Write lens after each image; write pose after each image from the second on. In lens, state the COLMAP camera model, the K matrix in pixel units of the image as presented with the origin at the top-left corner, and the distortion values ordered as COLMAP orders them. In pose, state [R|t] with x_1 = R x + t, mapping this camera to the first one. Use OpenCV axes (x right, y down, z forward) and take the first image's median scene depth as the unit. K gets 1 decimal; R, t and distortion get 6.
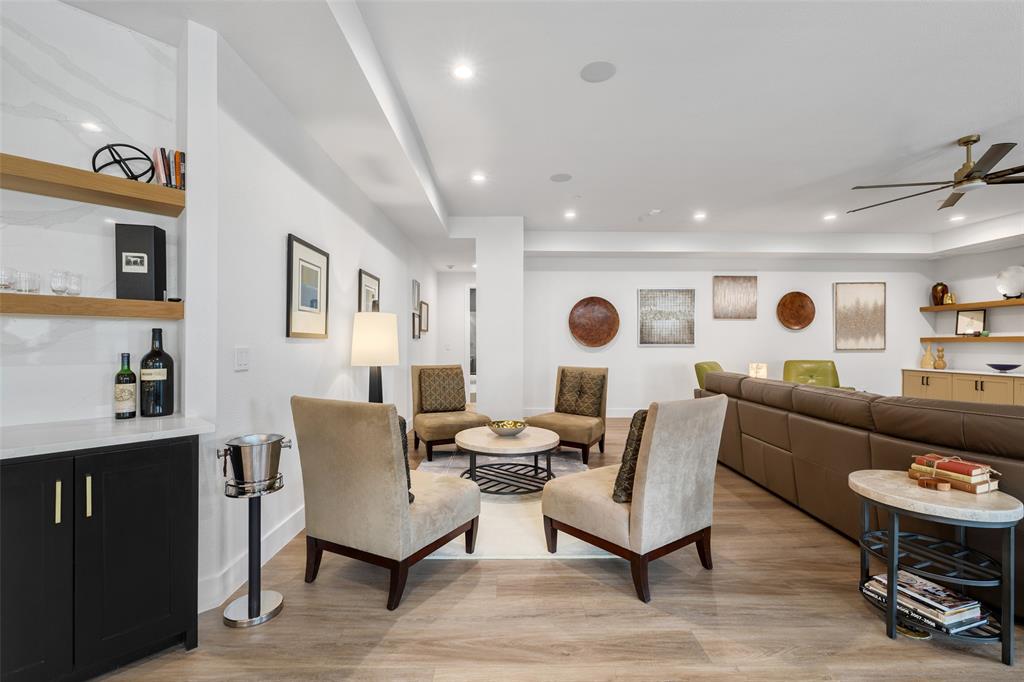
lens RADIAL K [[434.7, 0, 507.5], [0, 434.7, 342.0], [0, 0, 1]] dist [0.001233, 0.000317]
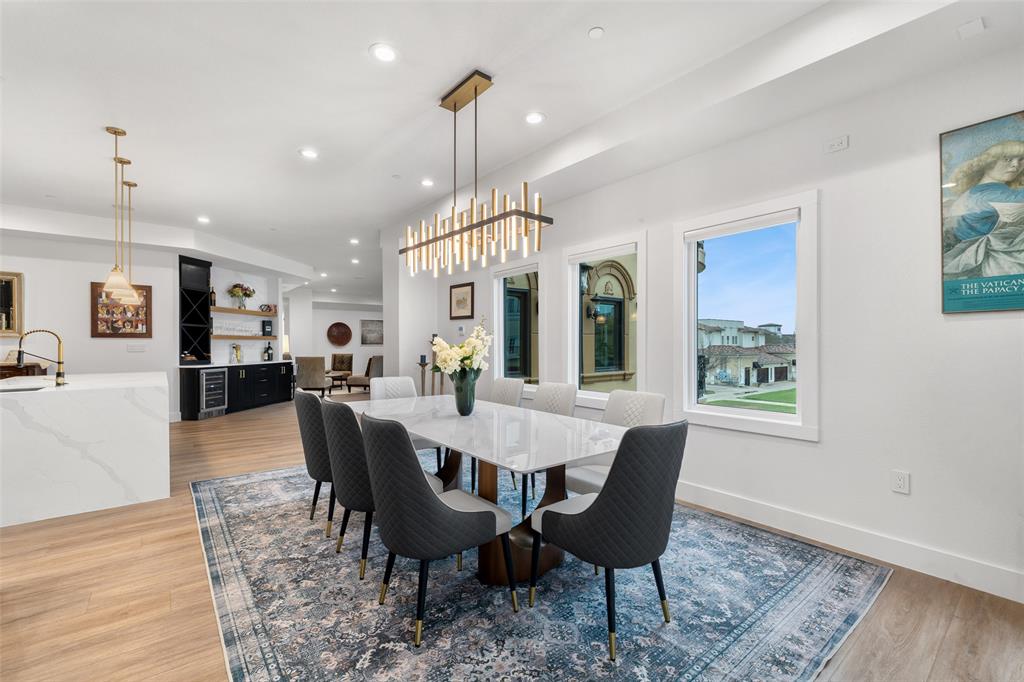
lens RADIAL K [[434.7, 0, 507.5], [0, 434.7, 342.0], [0, 0, 1]] dist [0.001233, 0.000317]
pose [[0.788580, -0.002548, 0.614927, -1.674380], [0.002026, 0.999997, 0.001545, -0.031598], [-0.614928, 0.000028, 0.788583, -4.306326]]
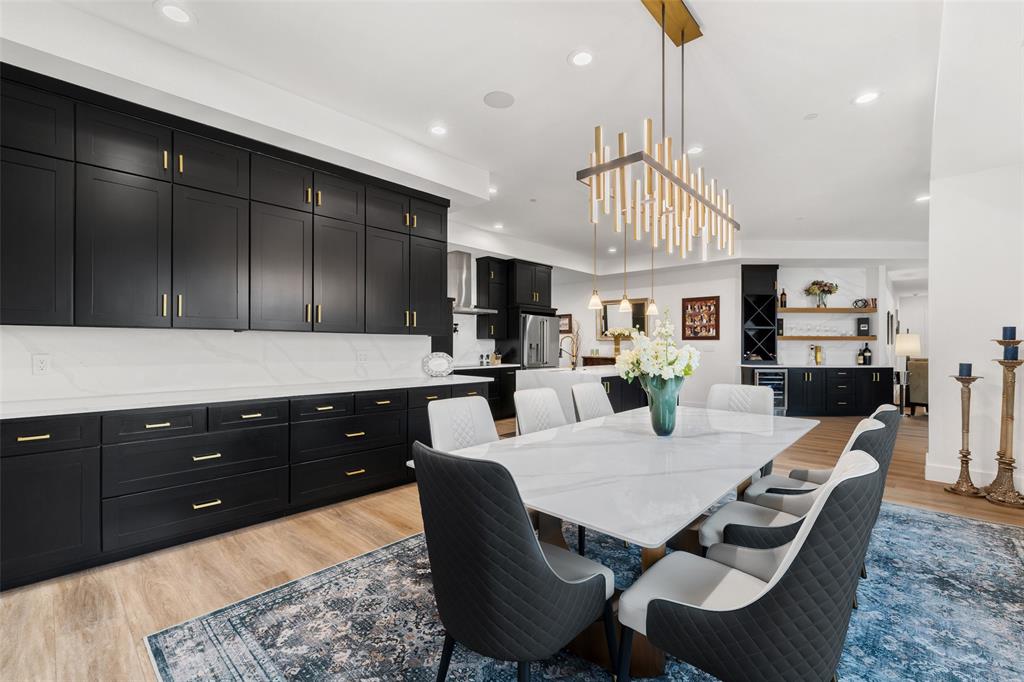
lens RADIAL K [[432.4, 0, 518.5], [0, 432.4, 346.8], [0, 0, 1]] dist [-0.000092, 0.000012]
pose [[0.732662, -0.003952, -0.680581, -0.447660], [0.005064, 0.999987, -0.000355, -0.008597], [0.680574, -0.003187, 0.732673, -4.102000]]
